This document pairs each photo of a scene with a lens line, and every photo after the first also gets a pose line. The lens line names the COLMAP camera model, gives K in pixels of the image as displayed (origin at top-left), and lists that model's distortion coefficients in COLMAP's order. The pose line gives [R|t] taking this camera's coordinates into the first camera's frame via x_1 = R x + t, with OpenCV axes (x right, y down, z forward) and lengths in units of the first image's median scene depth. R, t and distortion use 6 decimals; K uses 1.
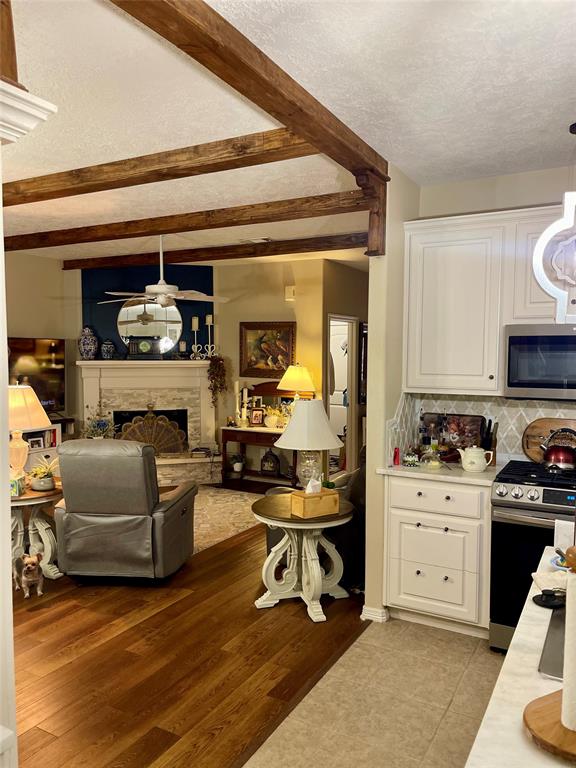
lens RADIAL K [[586.2, 0, 293.4], [0, 586.2, 389.0], [0, 0, 1]] dist [0.049181, -0.047564]
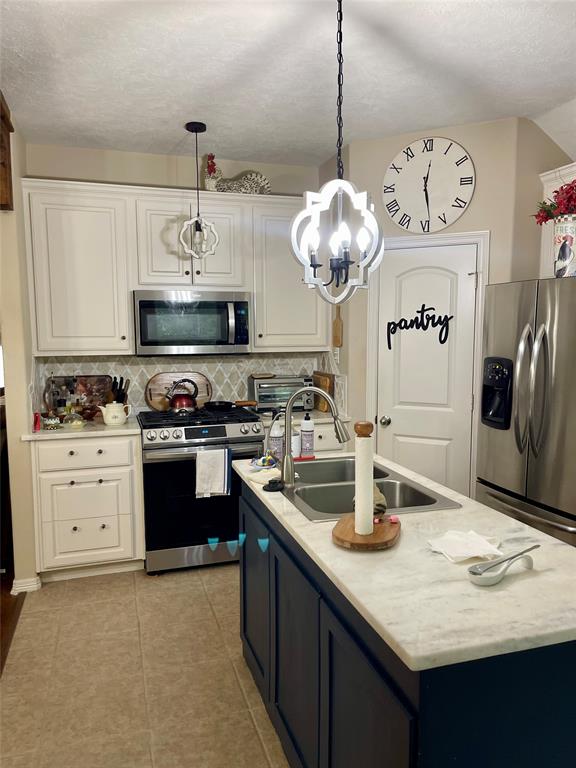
lens RADIAL K [[586.2, 0, 292.0], [0, 586.2, 390.8], [0, 0, 1]] dist [0.049181, -0.047564]
pose [[0.694534, -0.086348, 0.714259, -0.193743], [0.053973, 0.996228, 0.067954, 0.017023], [-0.717432, -0.008646, 0.696574, 0.007654]]
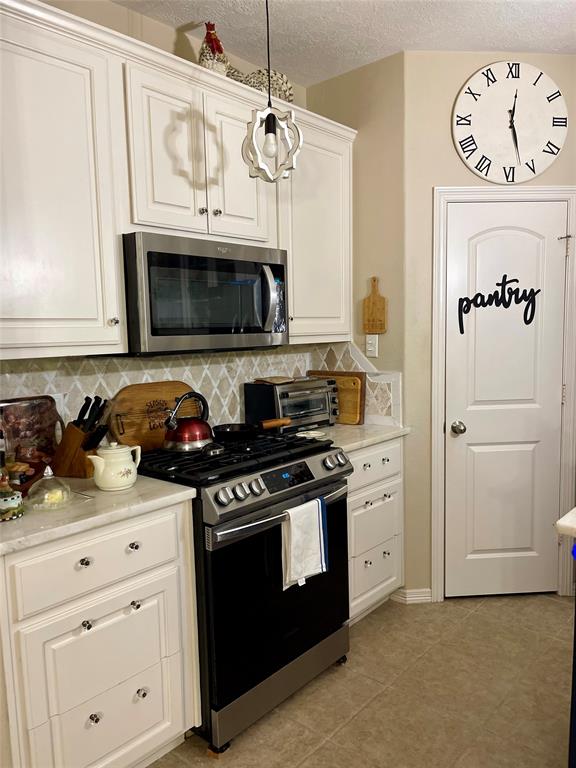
lens RADIAL K [[586.2, 0, 292.2], [0, 586.2, 390.4], [0, 0, 1]] dist [0.049181, -0.047564]
pose [[0.217006, -0.112736, 0.969639, -0.160965], [0.085770, 0.991669, 0.096101, 0.005336], [-0.972395, 0.062312, 0.224868, 0.570184]]
